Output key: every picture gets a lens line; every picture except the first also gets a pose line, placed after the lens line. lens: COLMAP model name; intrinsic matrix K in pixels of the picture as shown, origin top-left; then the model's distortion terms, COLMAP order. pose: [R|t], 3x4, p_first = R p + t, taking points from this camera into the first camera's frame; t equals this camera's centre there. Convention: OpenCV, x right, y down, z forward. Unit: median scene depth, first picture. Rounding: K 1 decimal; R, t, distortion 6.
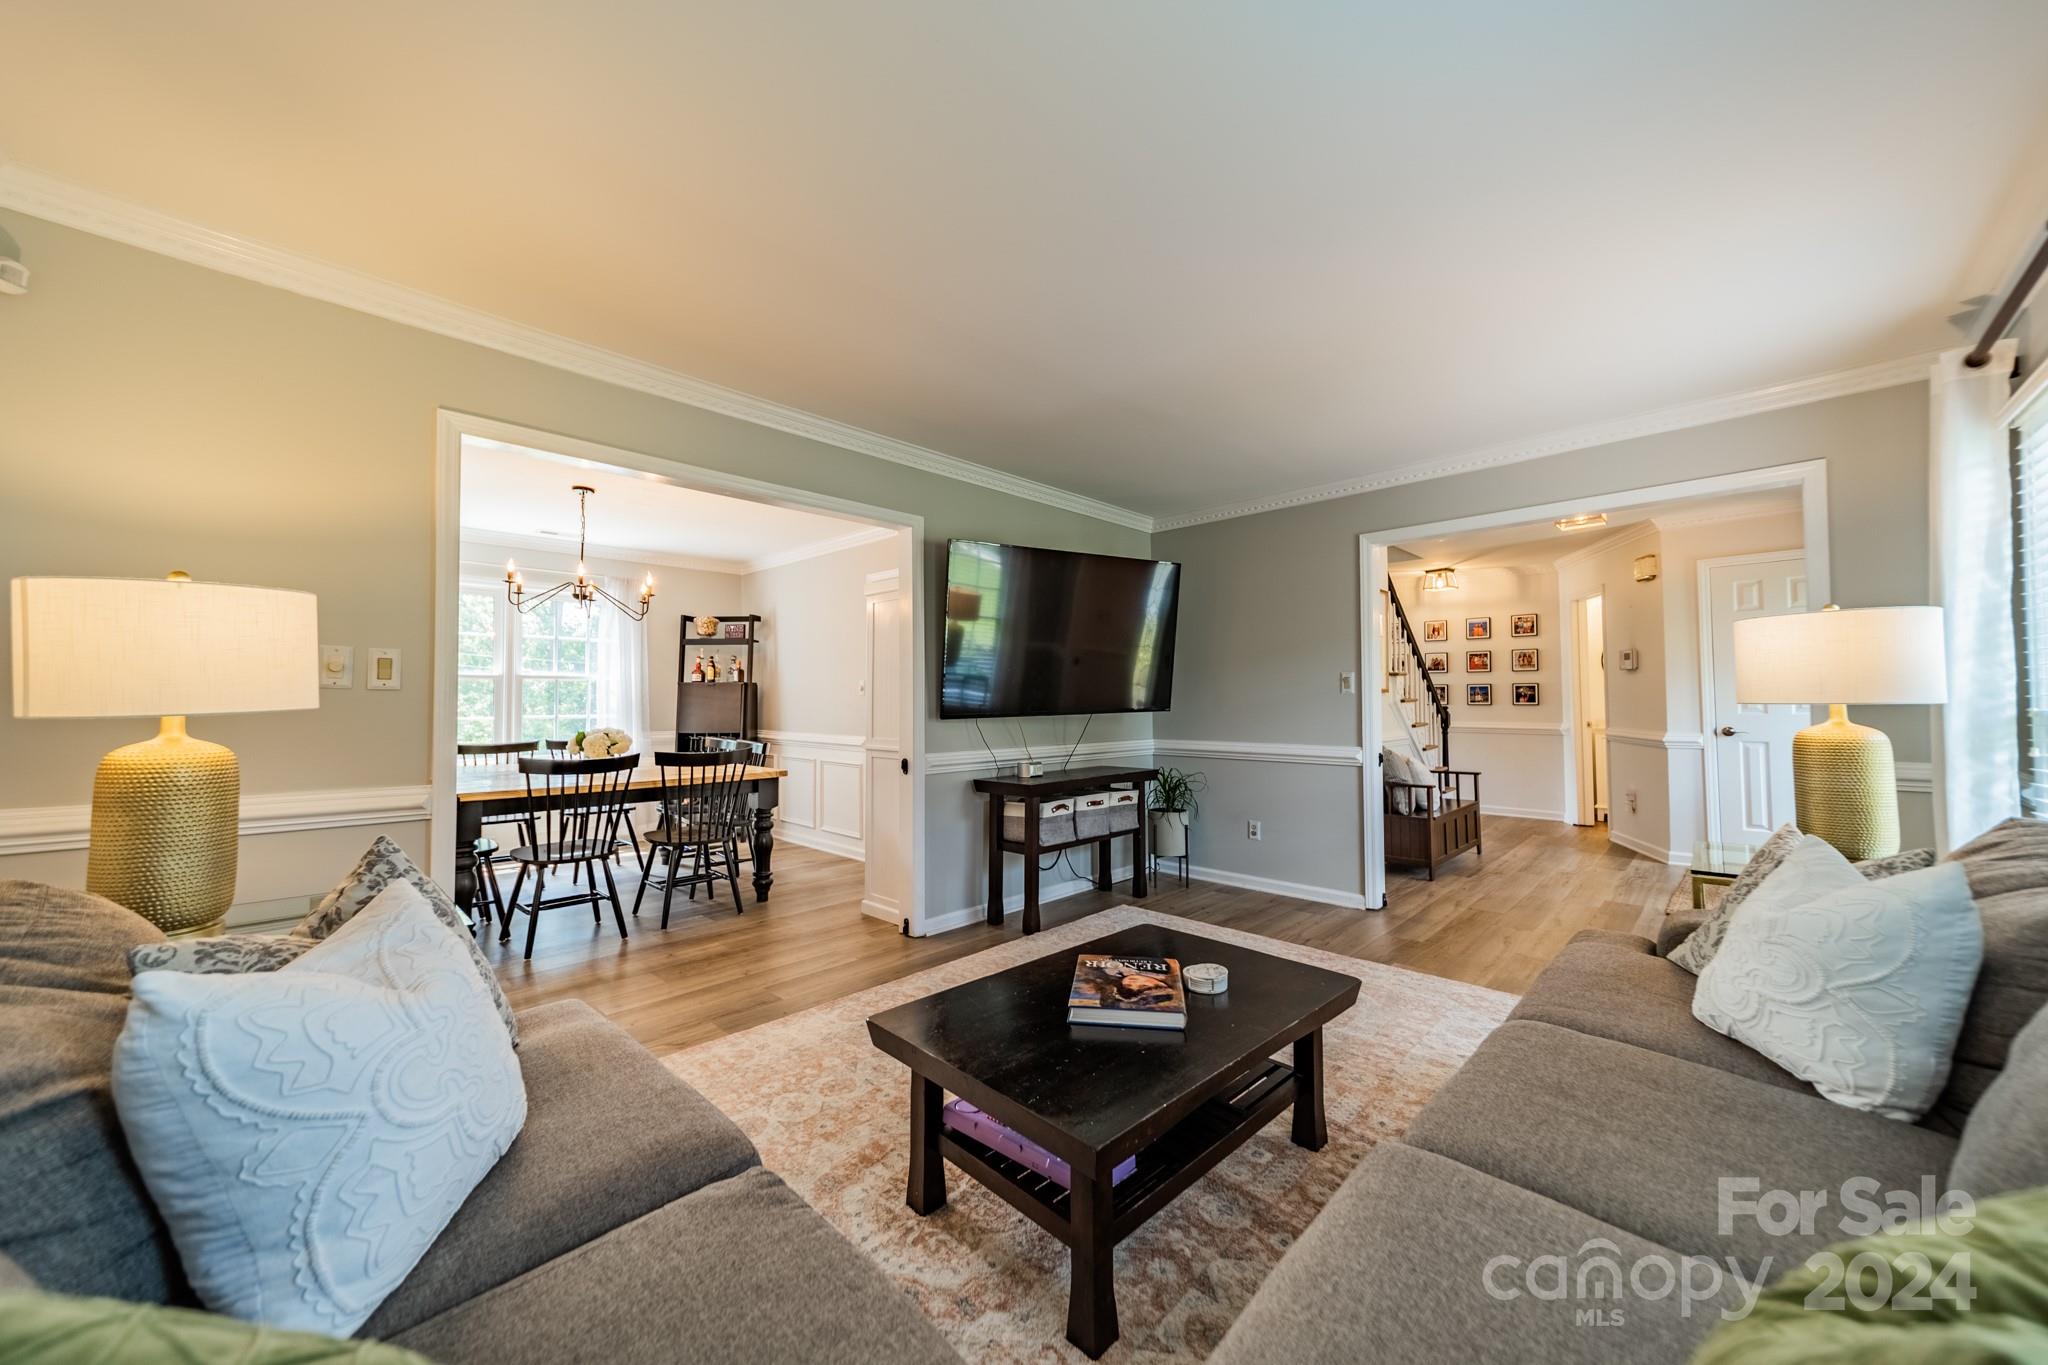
lens RADIAL K [[735.9, 0, 1026.2], [0, 735.9, 680.1], [0, 0, 1]] dist [0.009651, -0.000106]
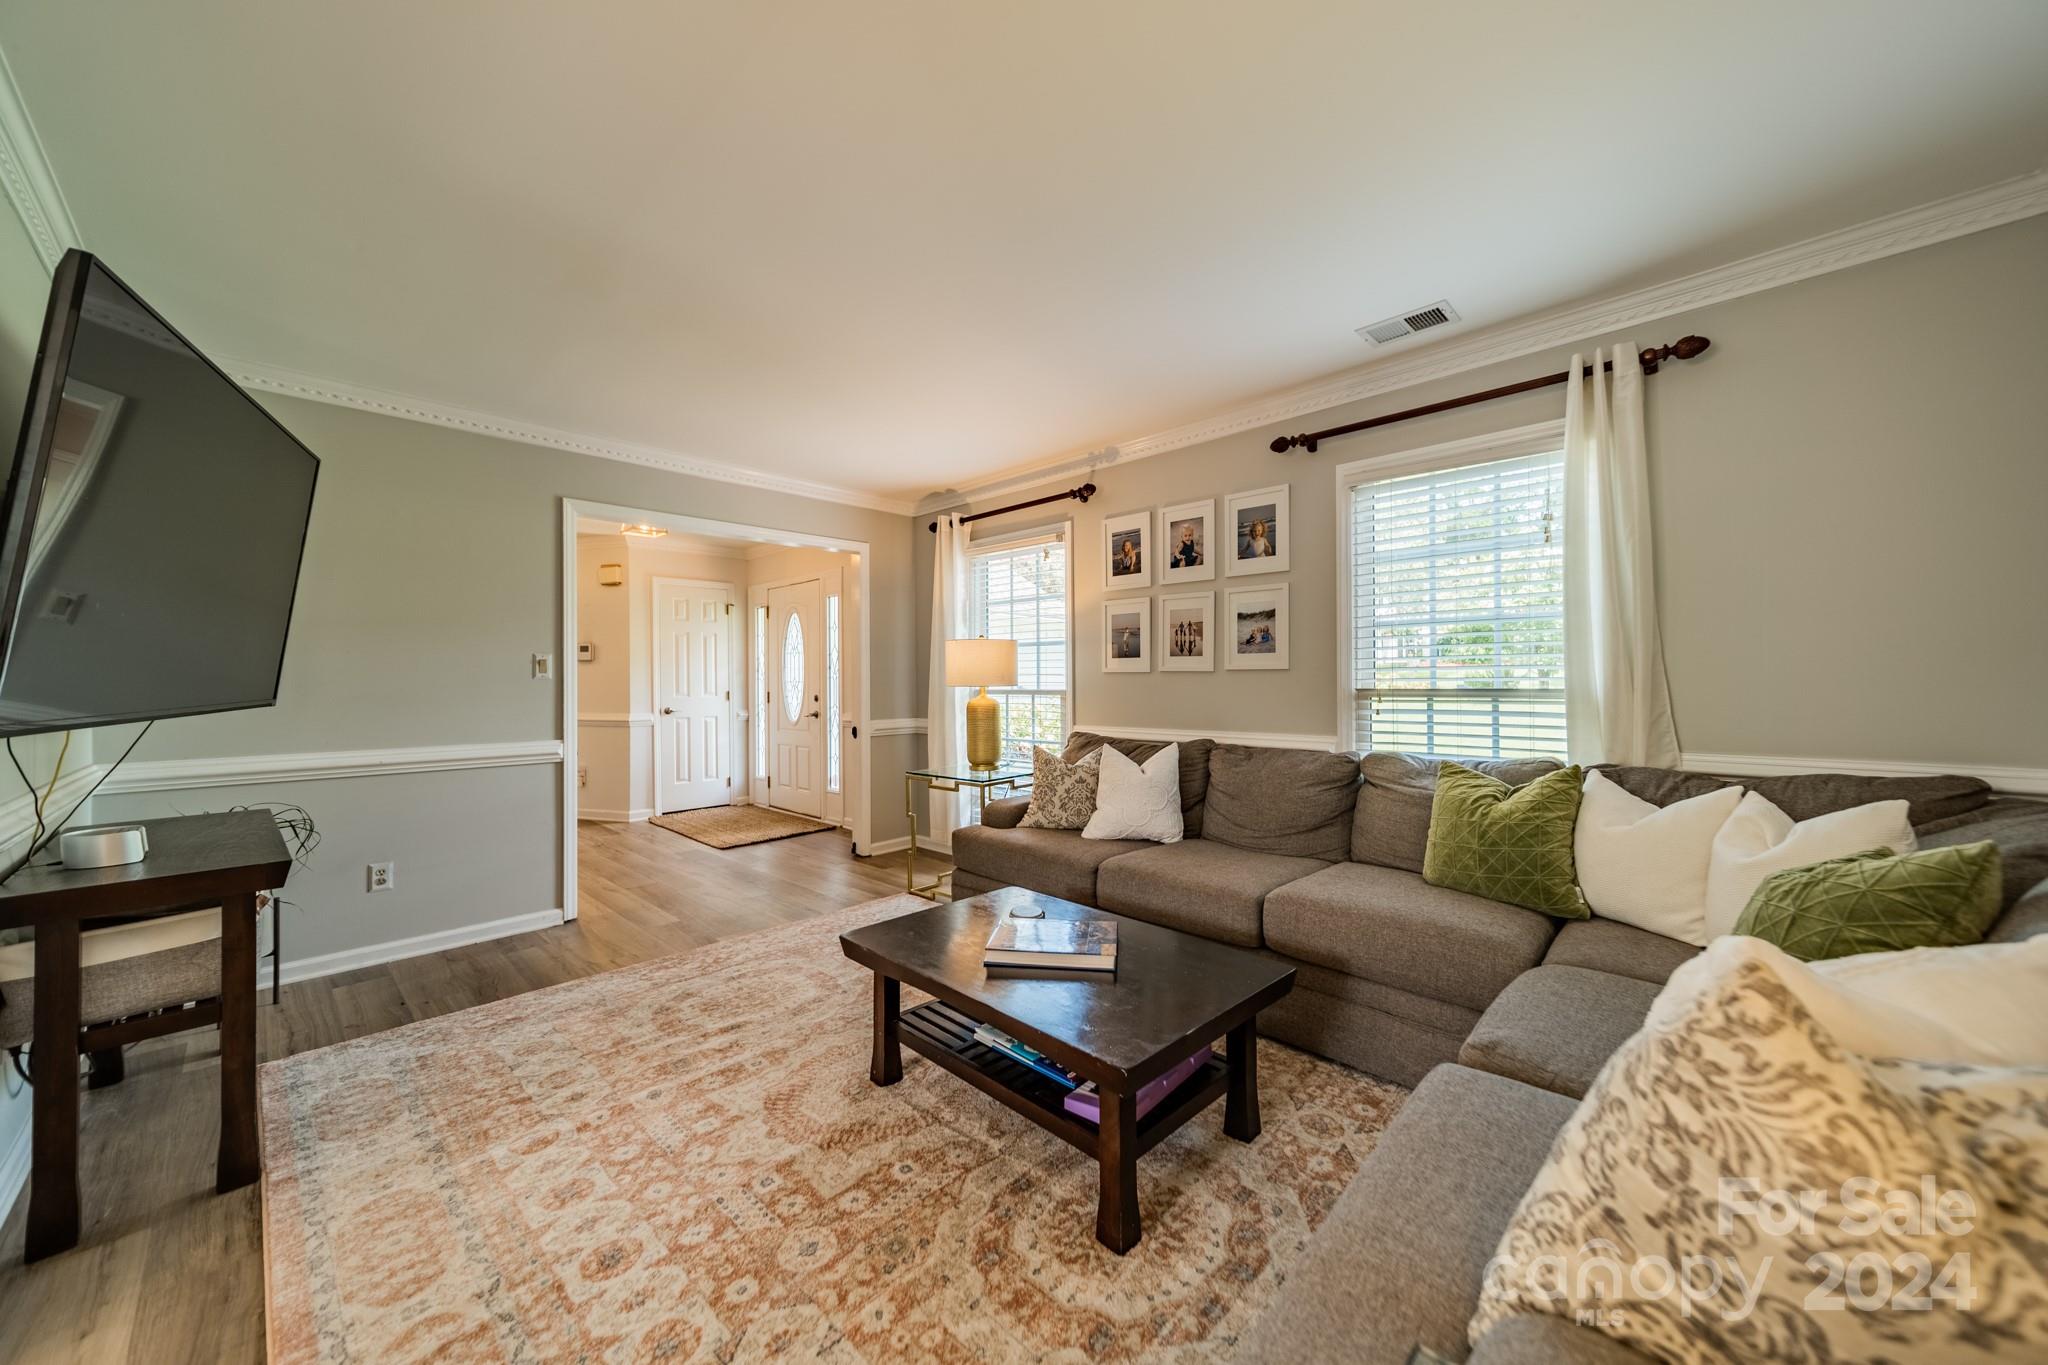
lens RADIAL K [[725.3, 0, 1024.0], [0, 725.3, 682.5], [0, 0, 1]] dist [0.000052, -0.000015]
pose [[-0.016162, 0.006495, 0.999848, -0.423112], [-0.025137, 0.999660, -0.006900, 0.014894], [-0.999553, -0.025244, -0.015993, 0.473831]]
